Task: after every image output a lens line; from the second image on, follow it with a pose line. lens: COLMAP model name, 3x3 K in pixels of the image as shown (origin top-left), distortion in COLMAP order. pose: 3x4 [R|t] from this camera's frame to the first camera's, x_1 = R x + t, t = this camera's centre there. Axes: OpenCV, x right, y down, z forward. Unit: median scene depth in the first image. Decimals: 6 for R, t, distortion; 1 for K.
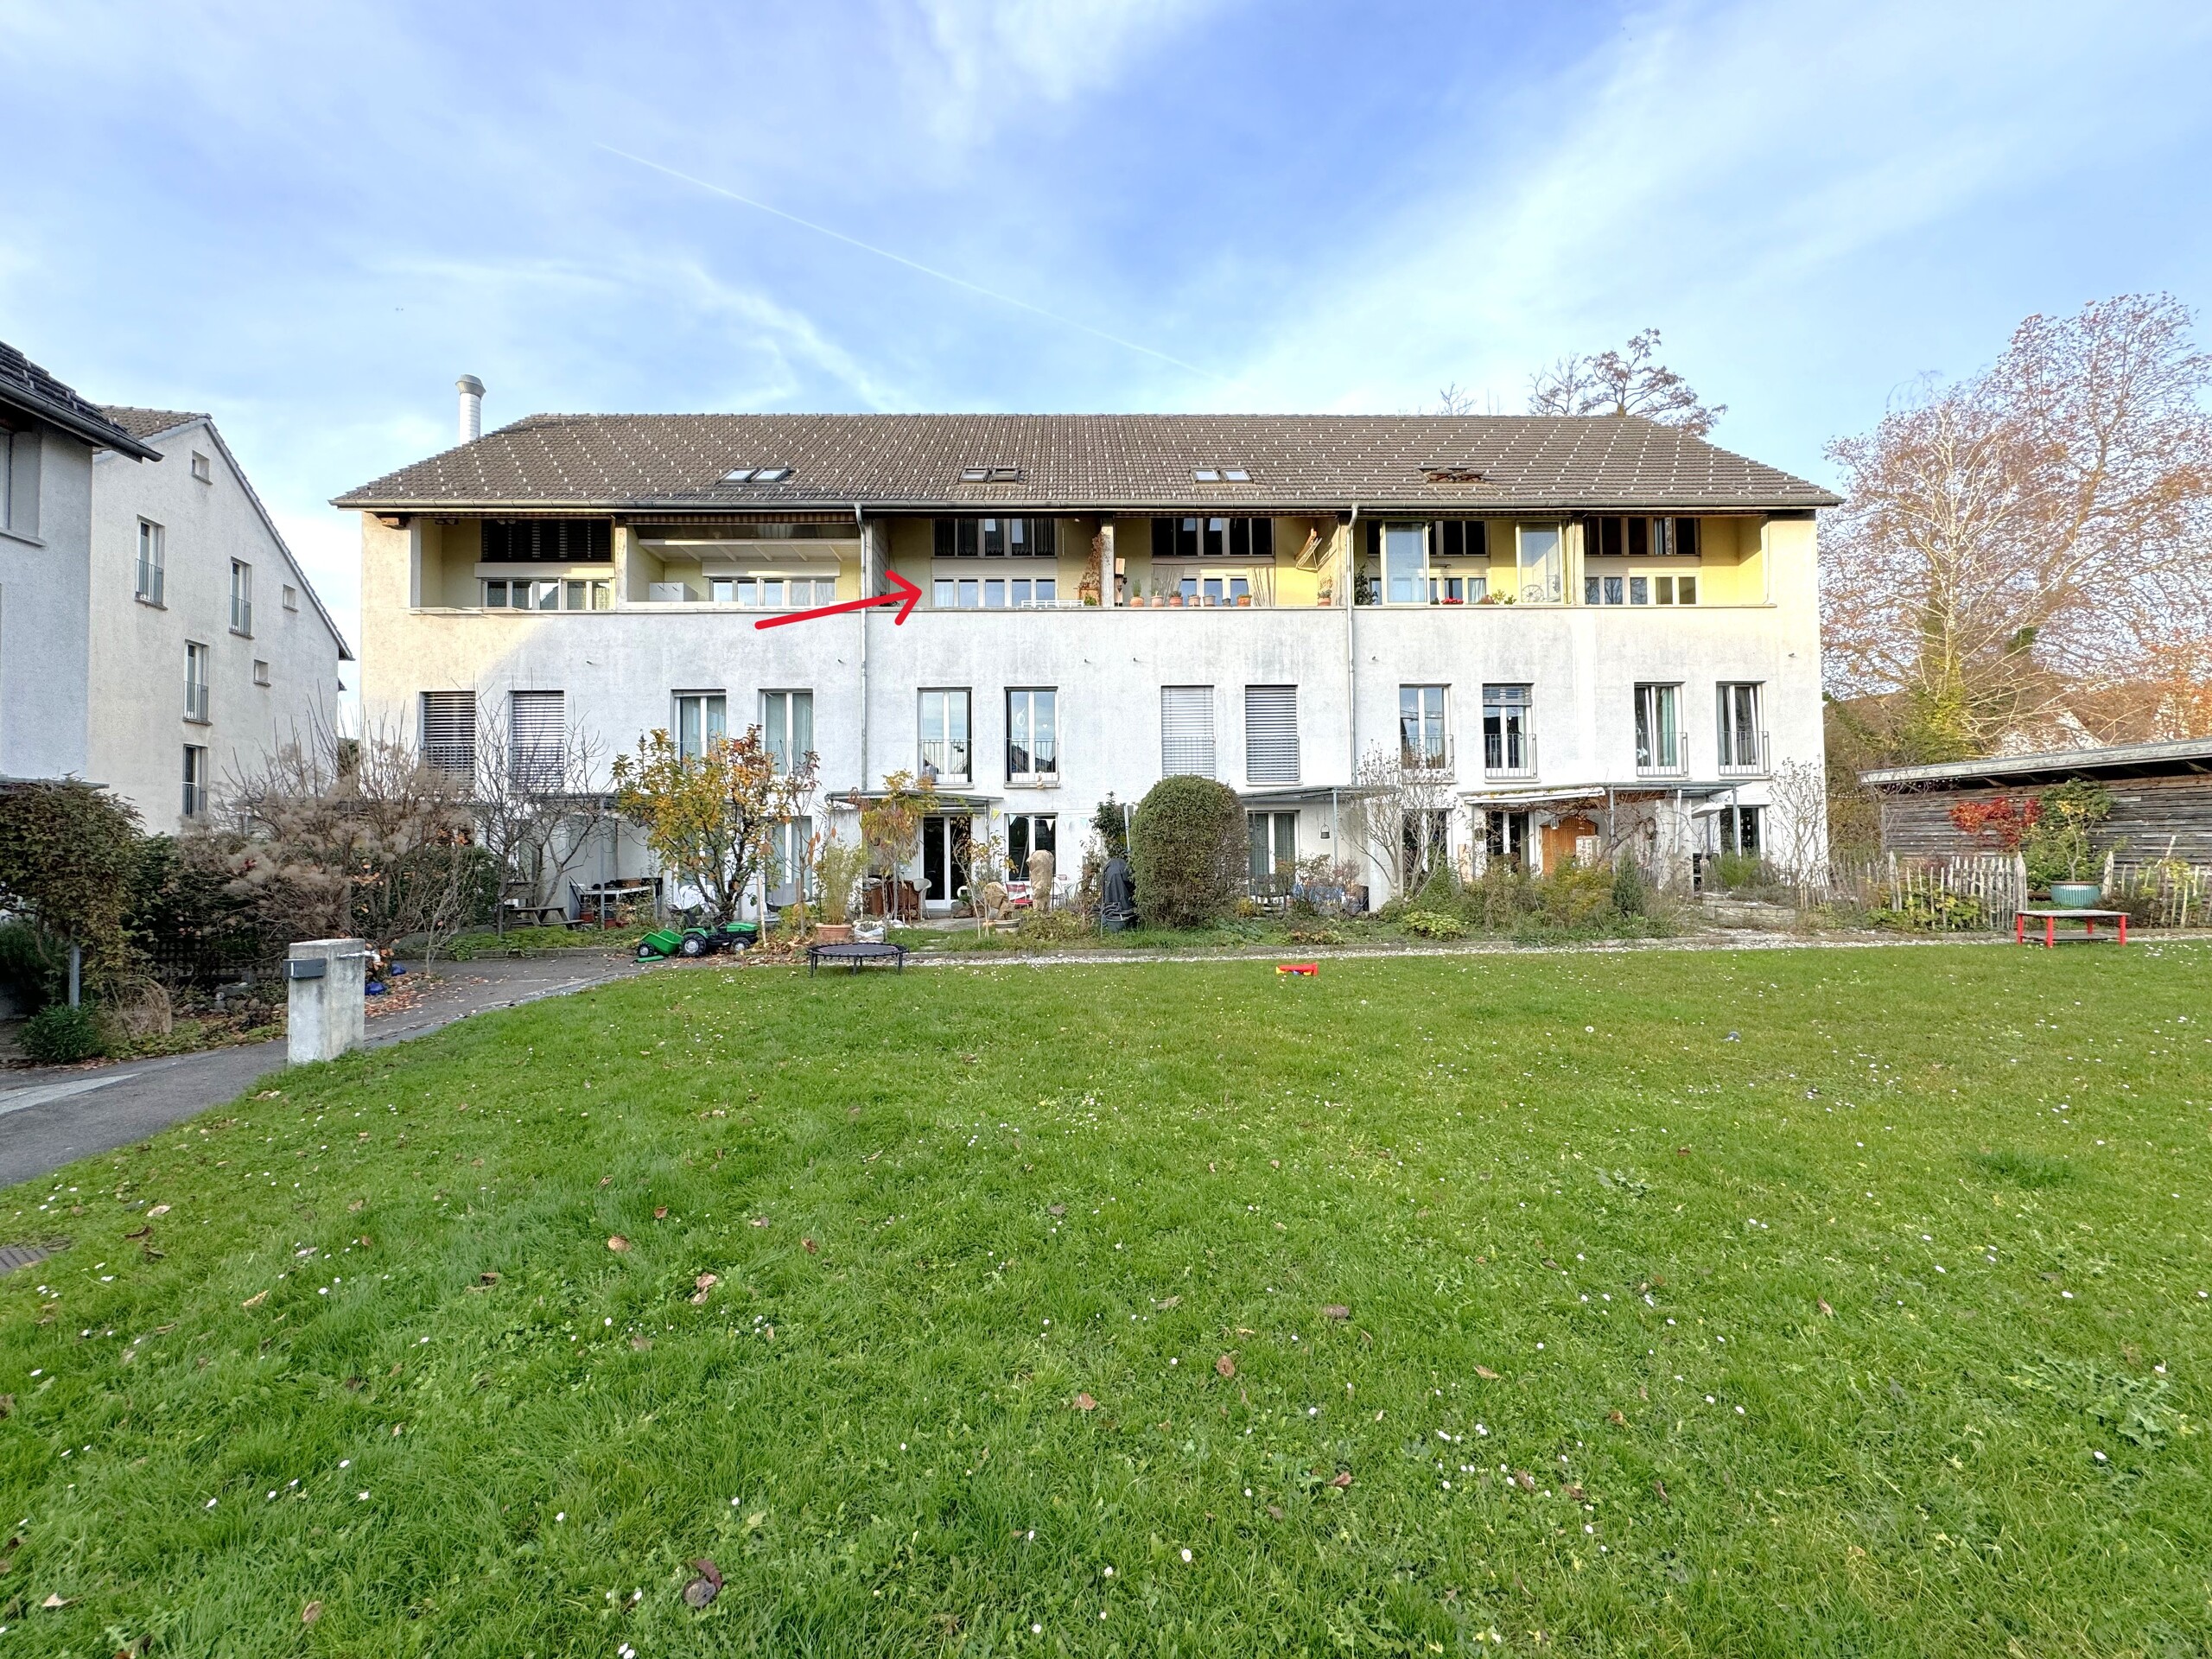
lens RADIAL K [[872.6, 0, 1106.5], [0, 872.6, 821.3], [0, 0, 1]] dist [-0.001534, 0.000292]
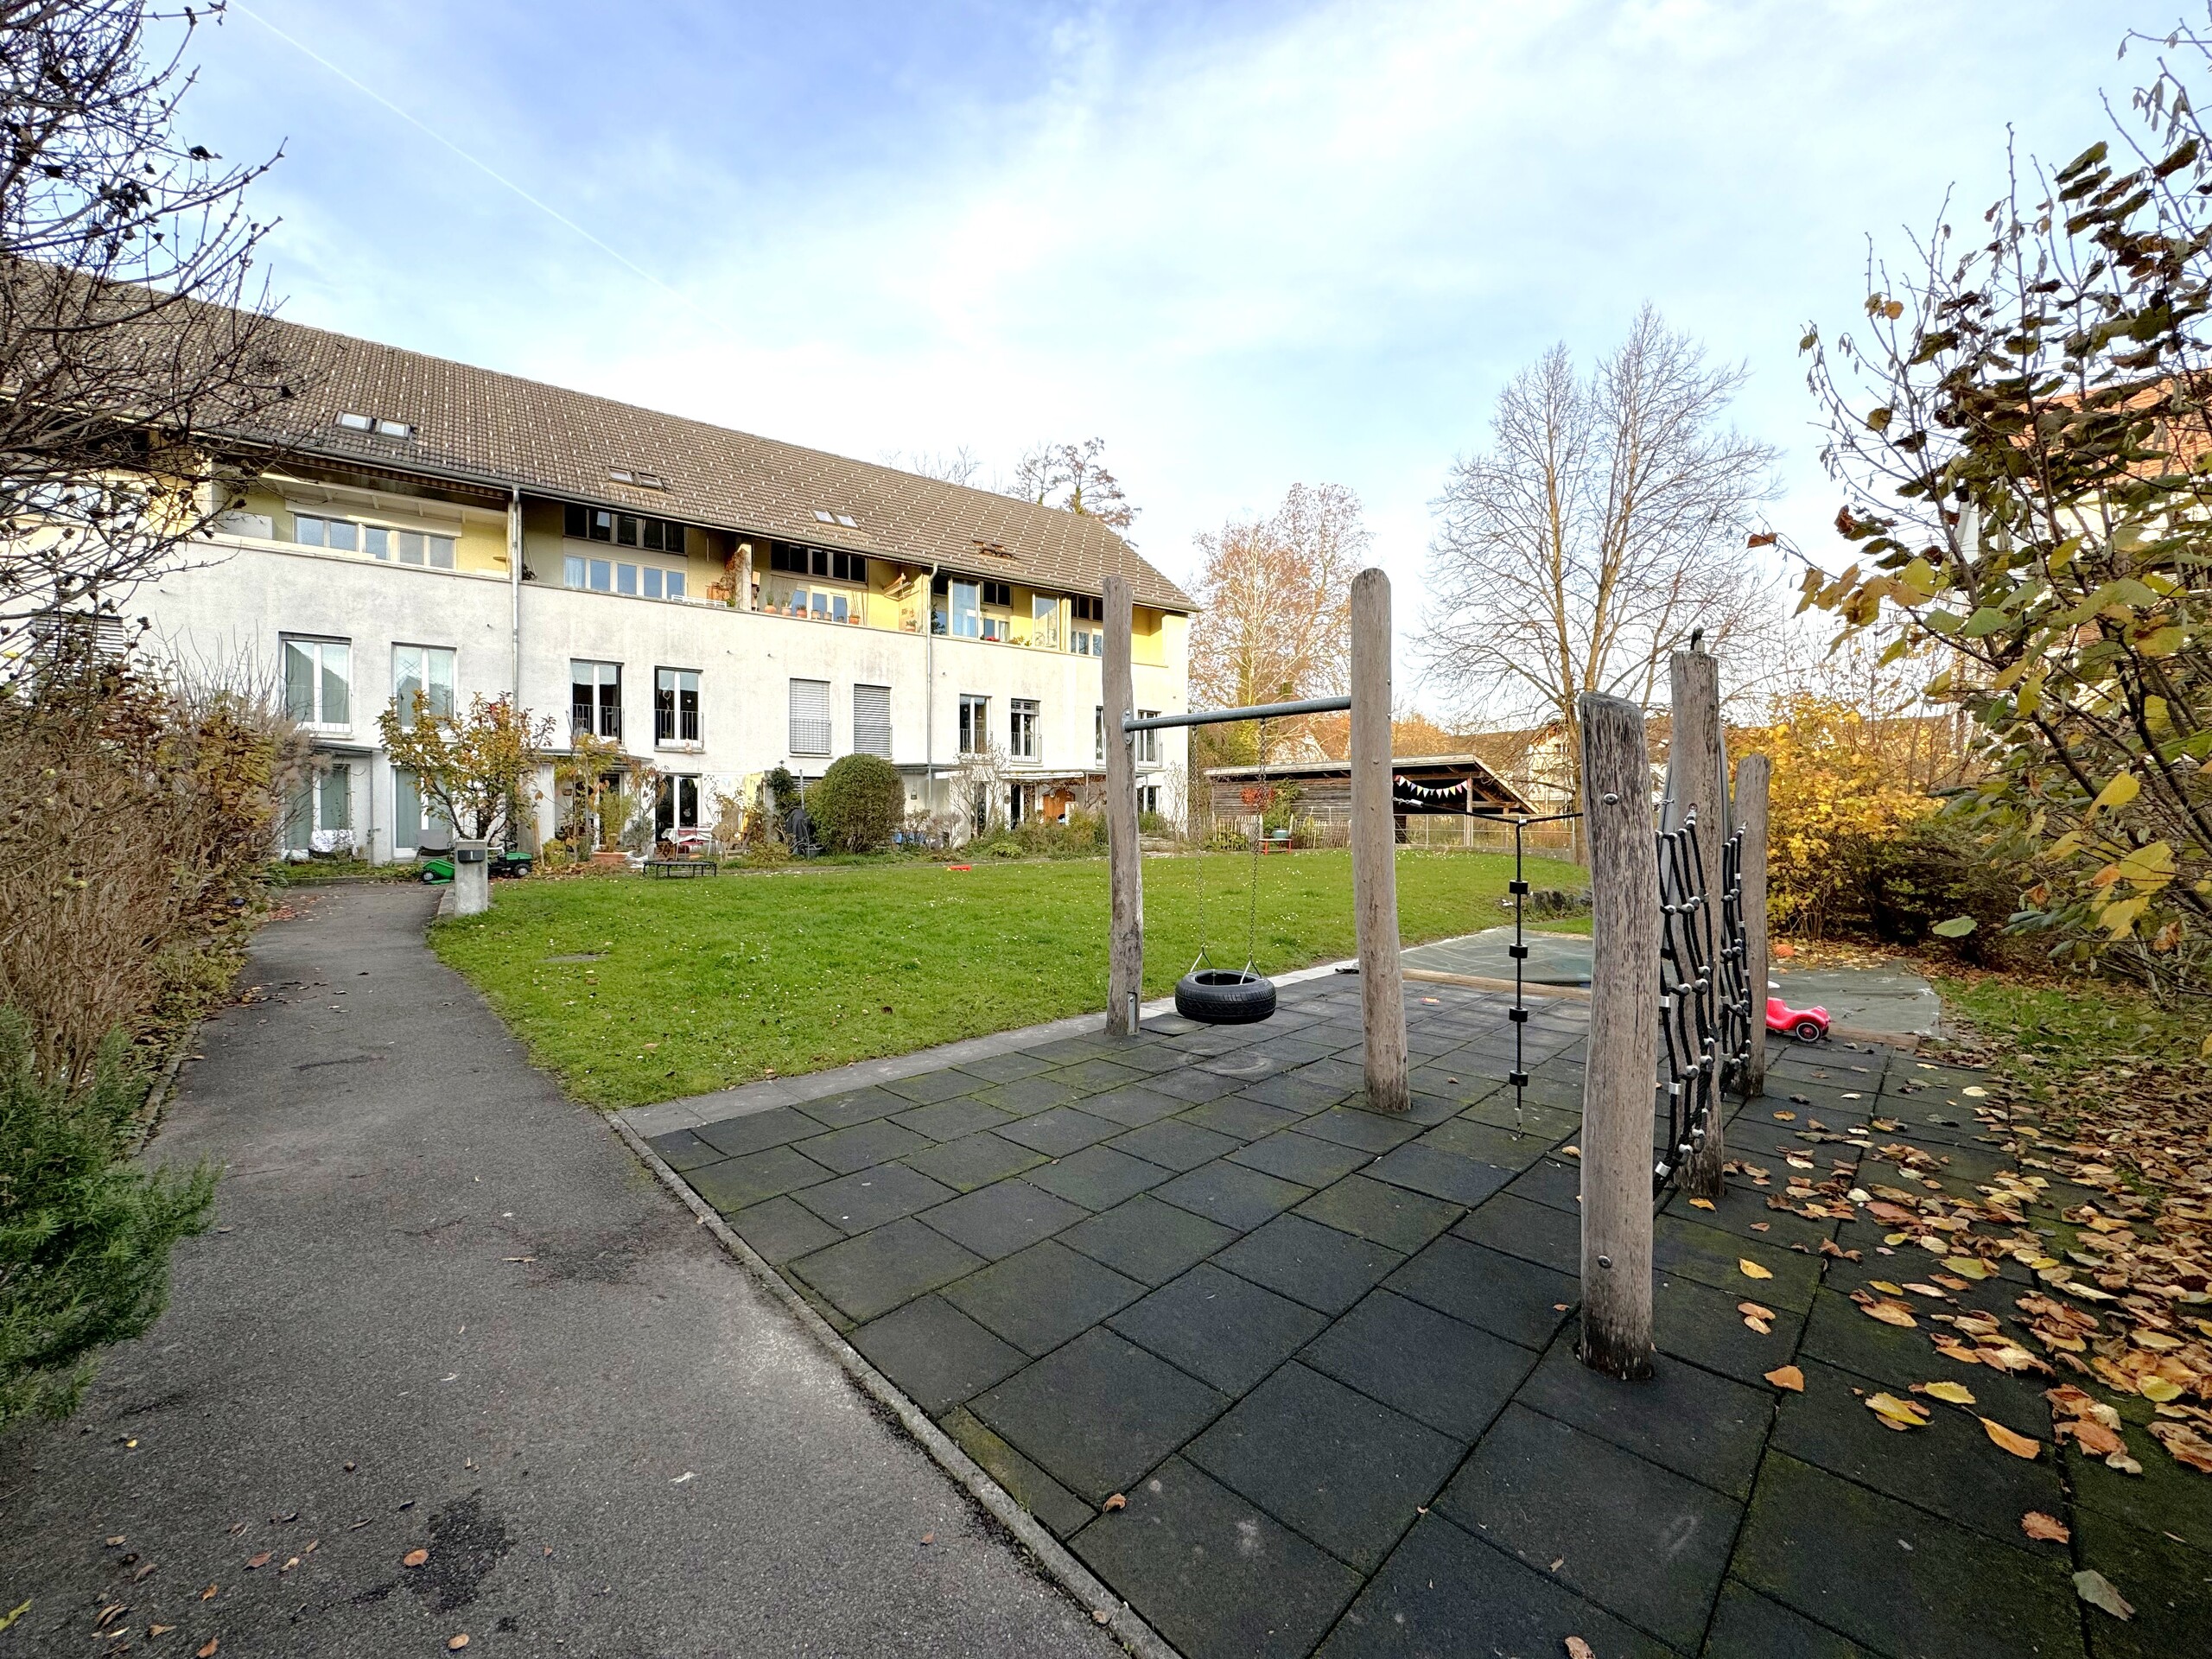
lens RADIAL K [[872.6, 0, 1098.0], [0, 872.6, 821.0], [0, 0, 1]] dist [-0.001534, 0.000292]
pose [[0.830155, 0.010357, 0.557436, -0.266963], [-0.028935, 0.999280, 0.024524, 0.009898], [-0.556781, -0.036489, 0.829858, -0.316715]]
